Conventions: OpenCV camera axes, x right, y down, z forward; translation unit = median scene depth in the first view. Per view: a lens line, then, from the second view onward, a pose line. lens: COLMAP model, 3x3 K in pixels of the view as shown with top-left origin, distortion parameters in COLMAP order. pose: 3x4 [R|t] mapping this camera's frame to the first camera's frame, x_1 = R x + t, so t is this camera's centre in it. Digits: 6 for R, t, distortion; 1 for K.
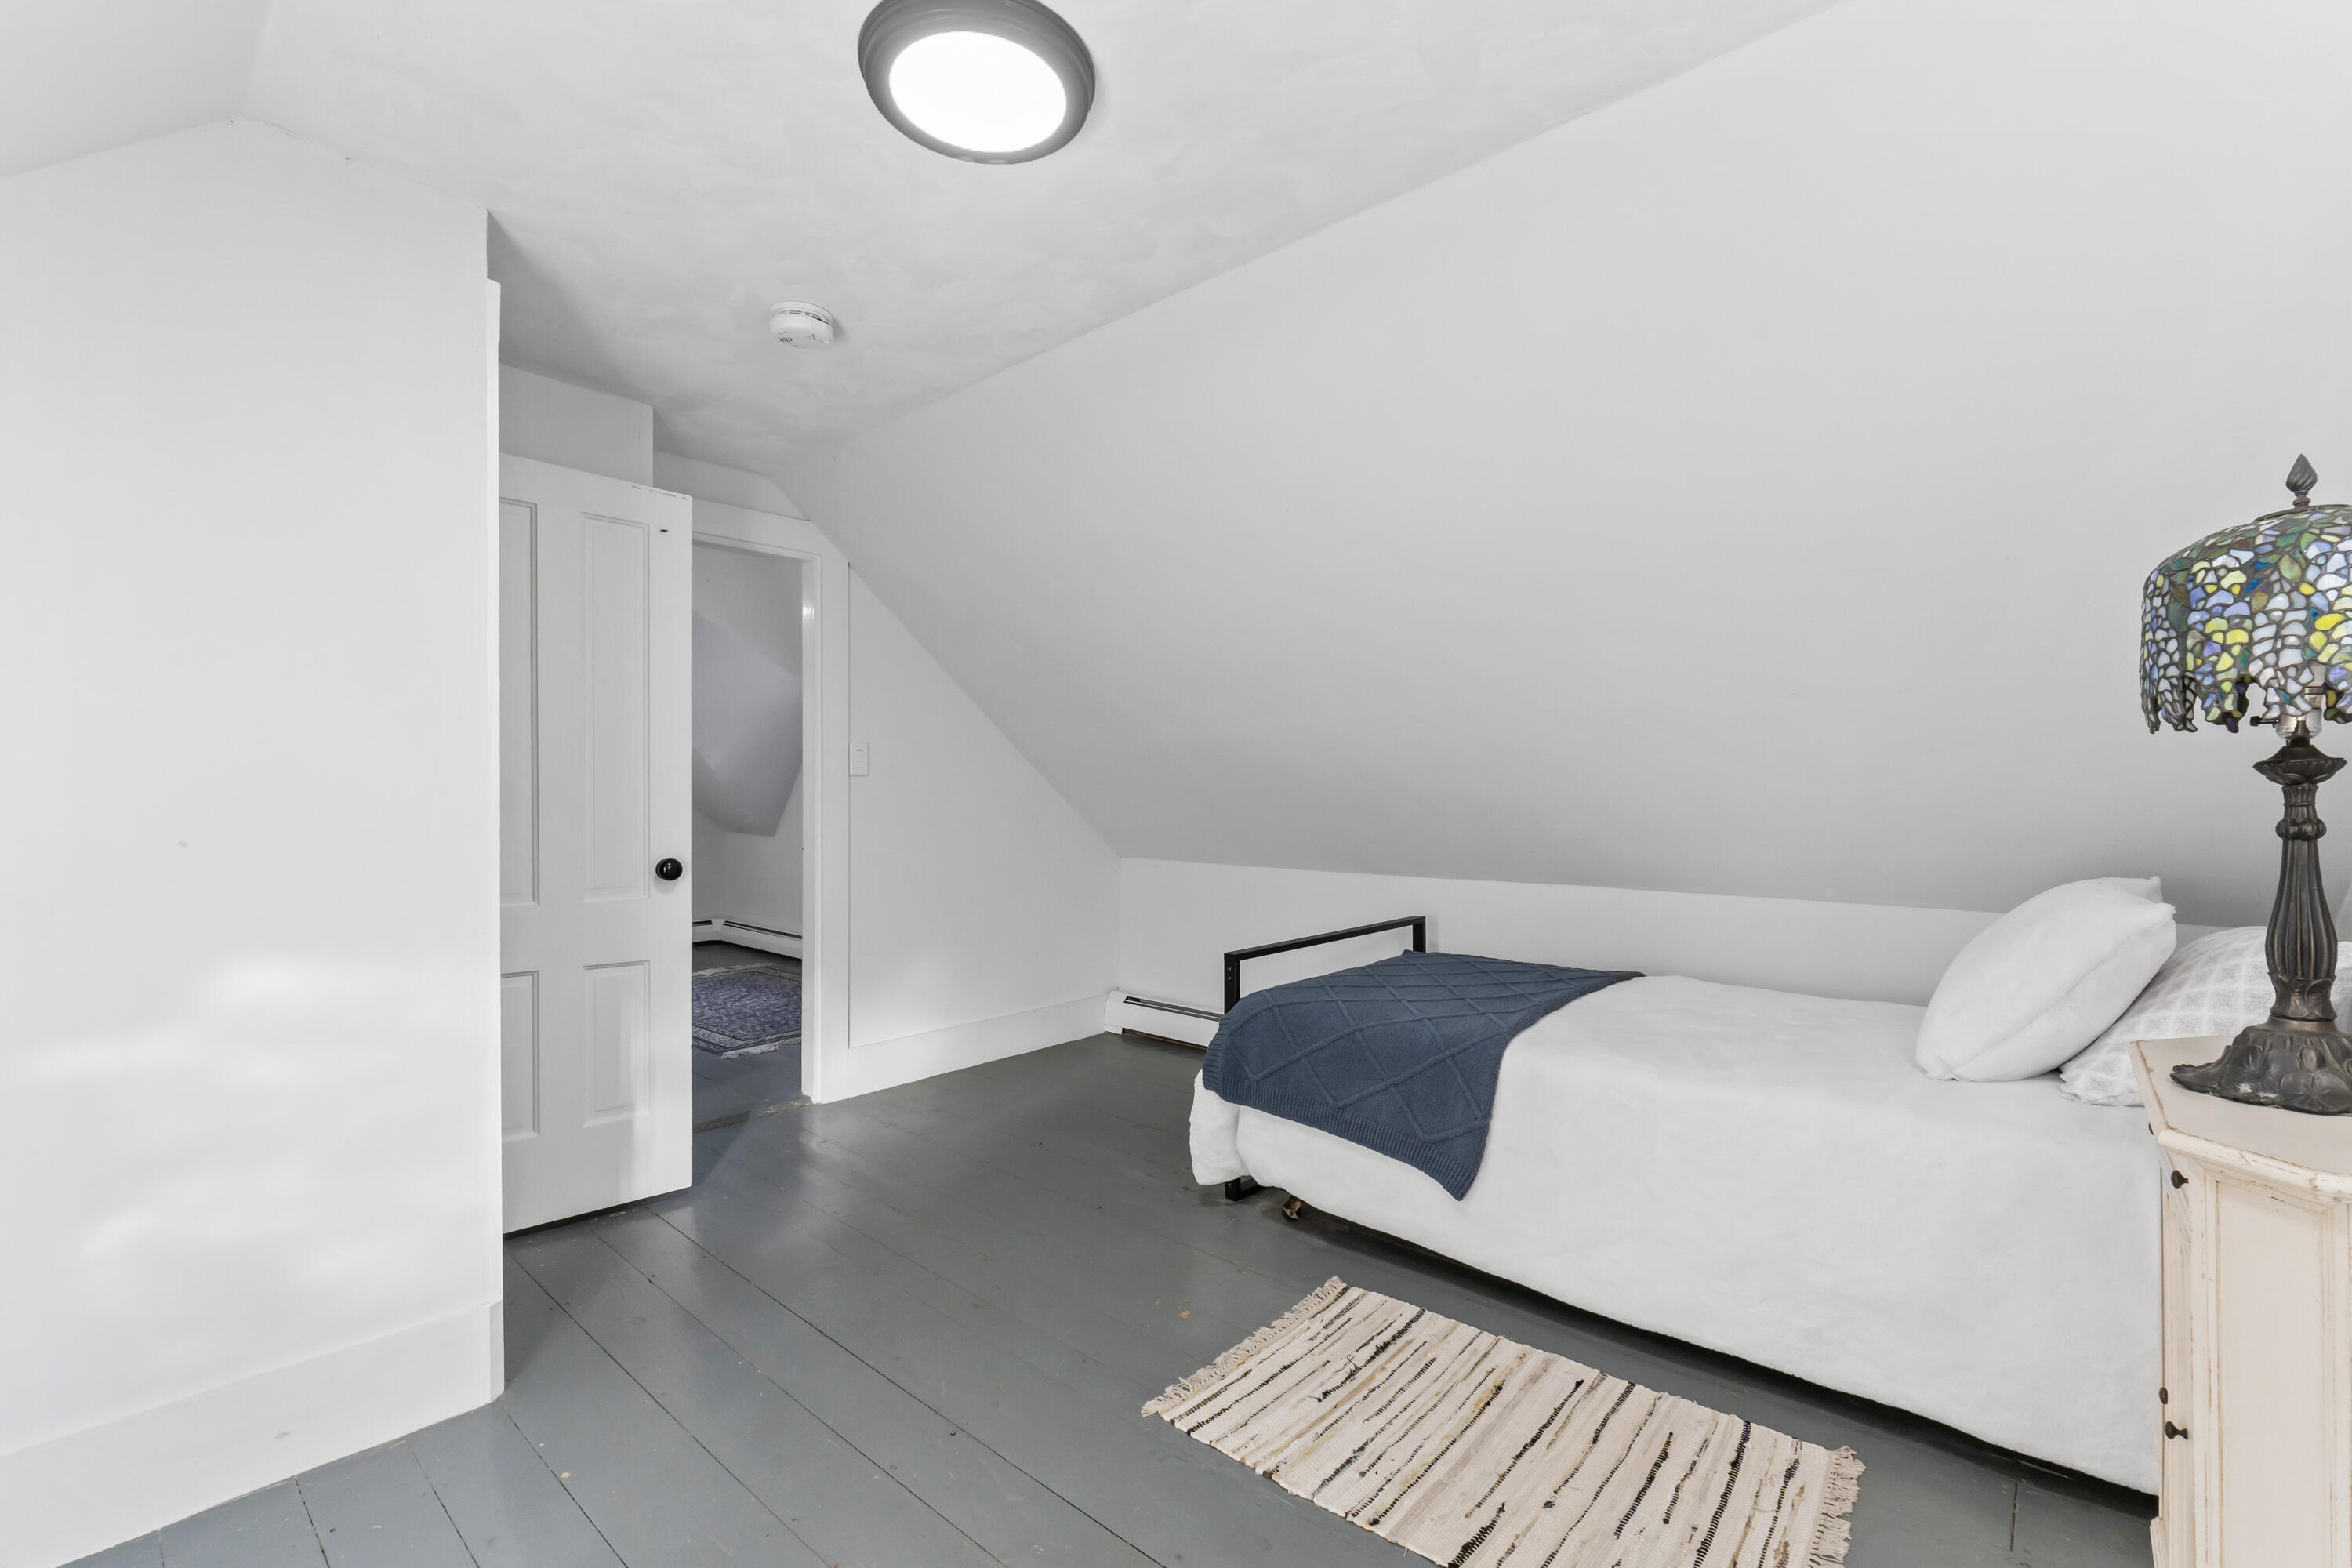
lens RADIAL K [[1004.5, 0, 1176.9], [0, 1004.5, 785.0], [0, 0, 1]] dist [-0.014623, 0.002176]
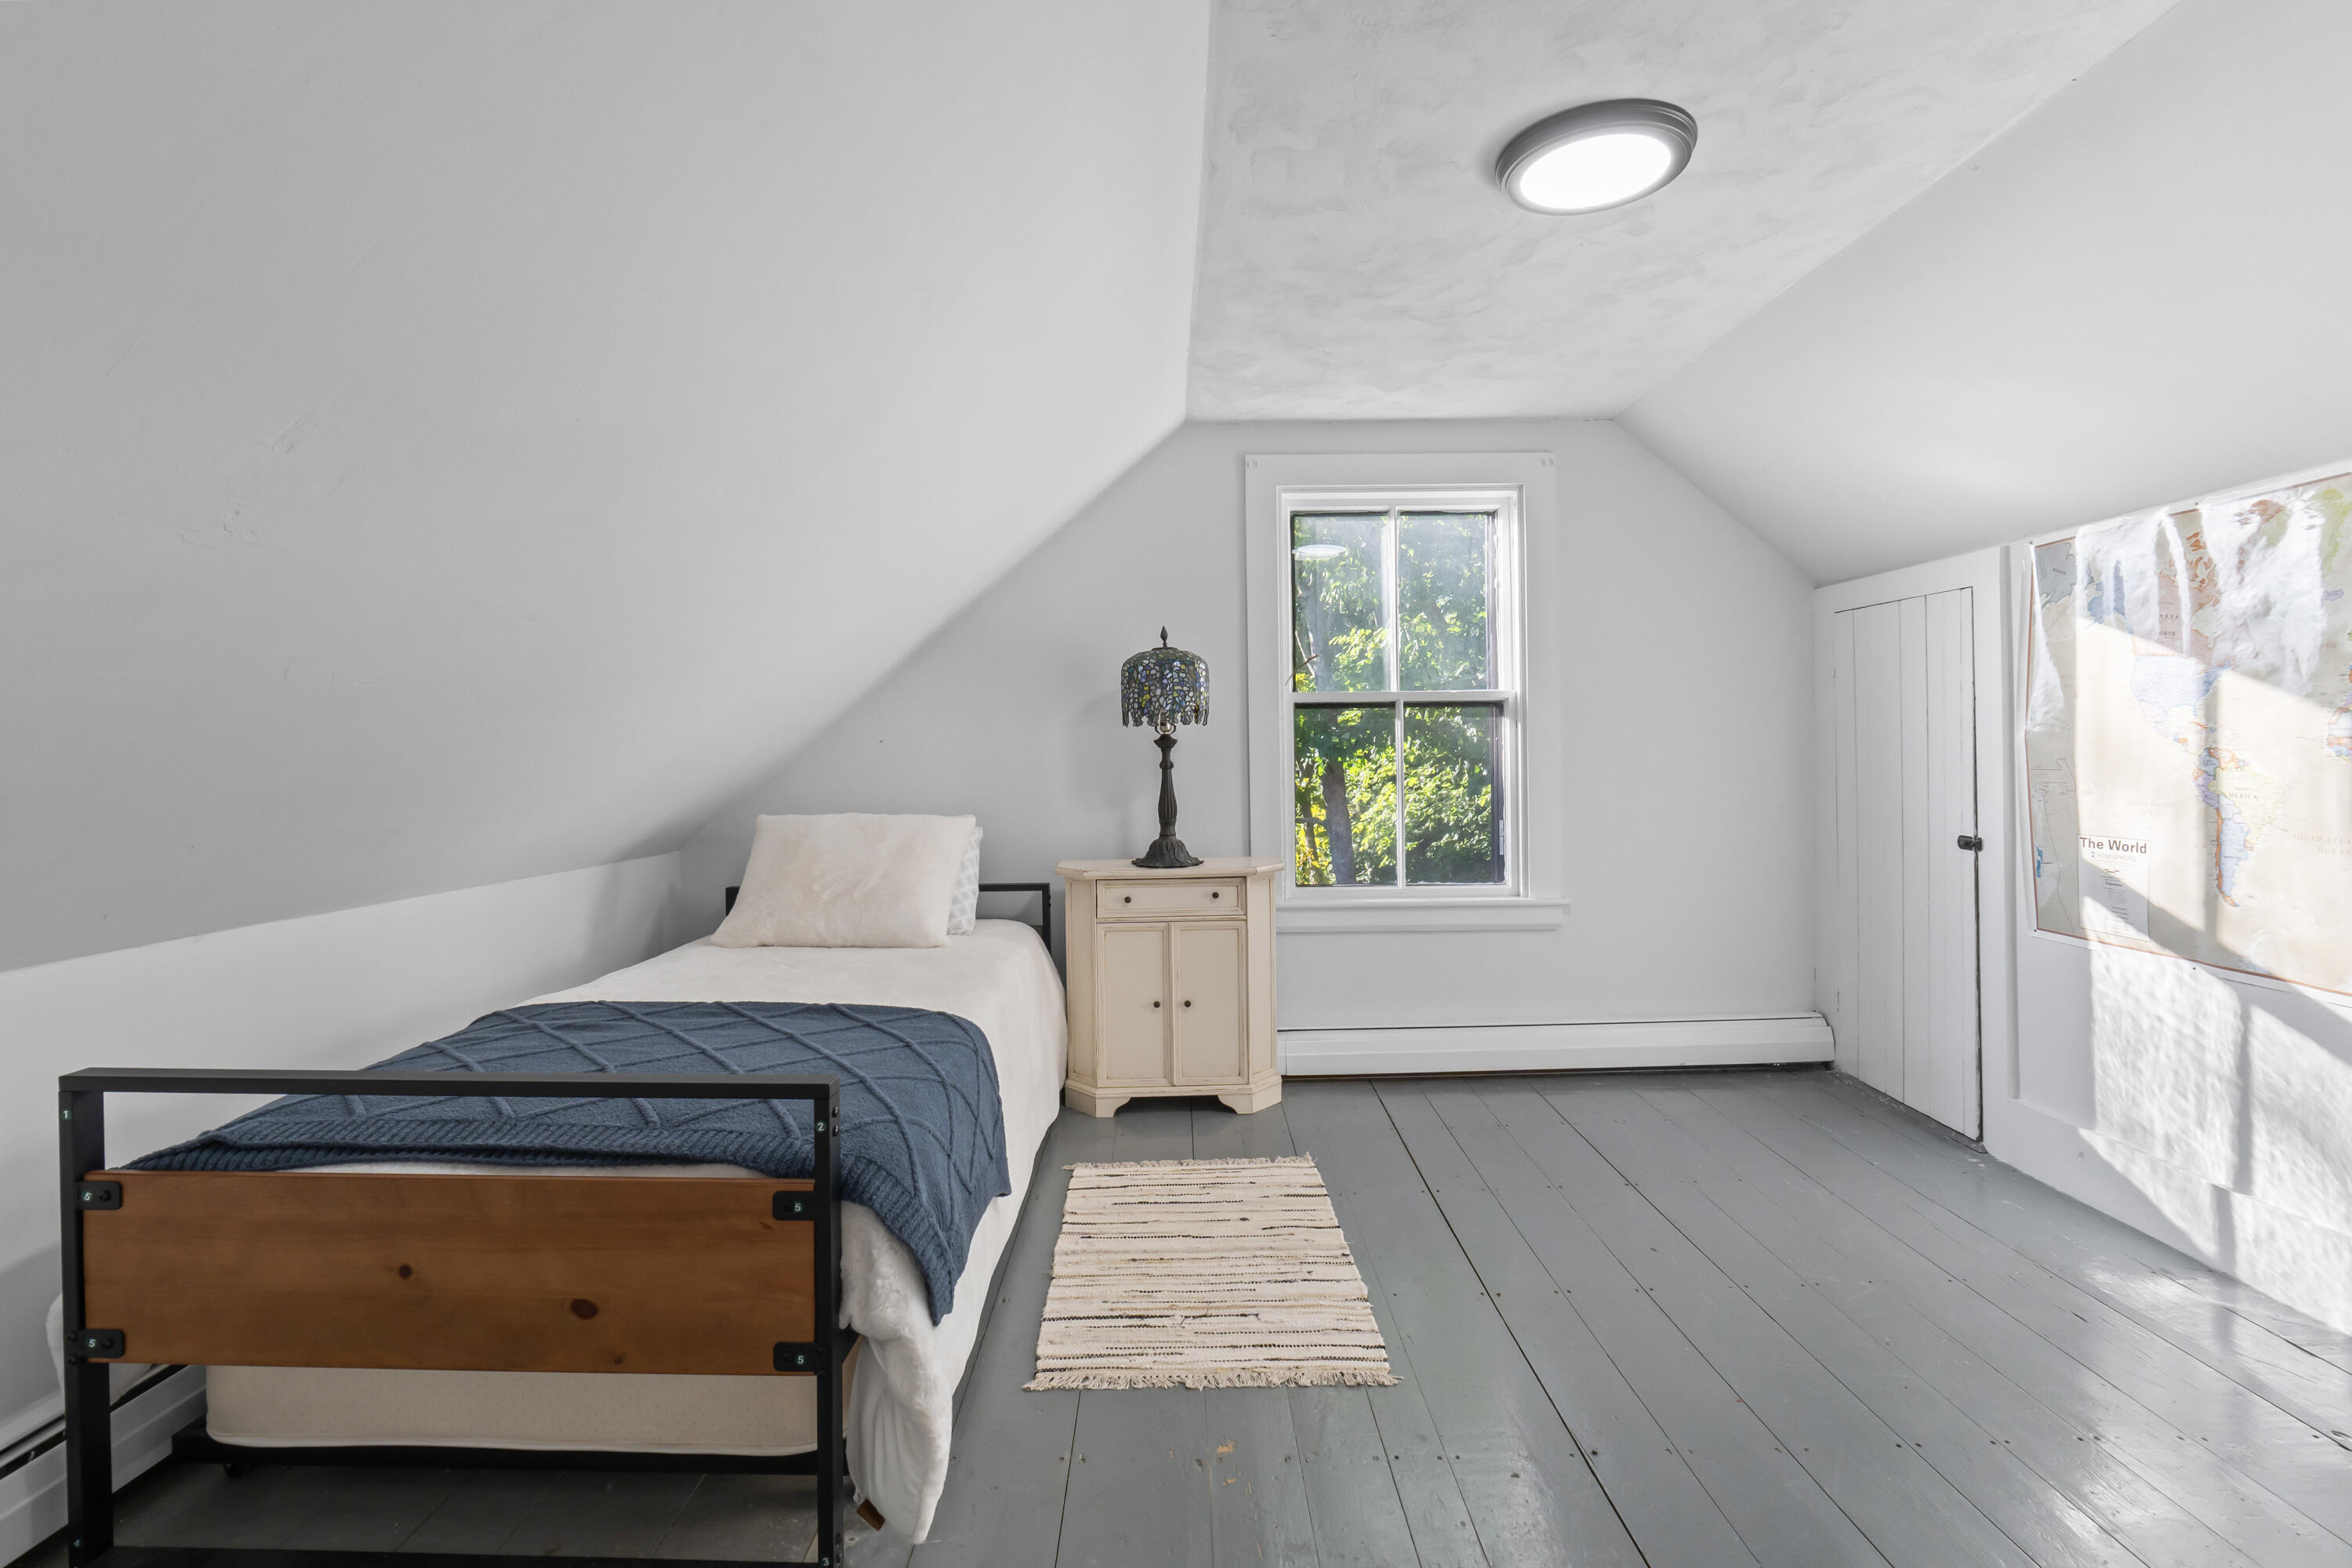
lens RADIAL K [[1087.5, 0, 1175.5], [0, 1087.5, 768.4], [0, 0, 1]] dist [-0.000322, -0.000001]
pose [[-0.662196, 0.000633, 0.749330, -0.745361], [0.005466, 0.999977, 0.003985, 0.028333], [-0.749310, 0.006735, -0.662185, 2.028253]]
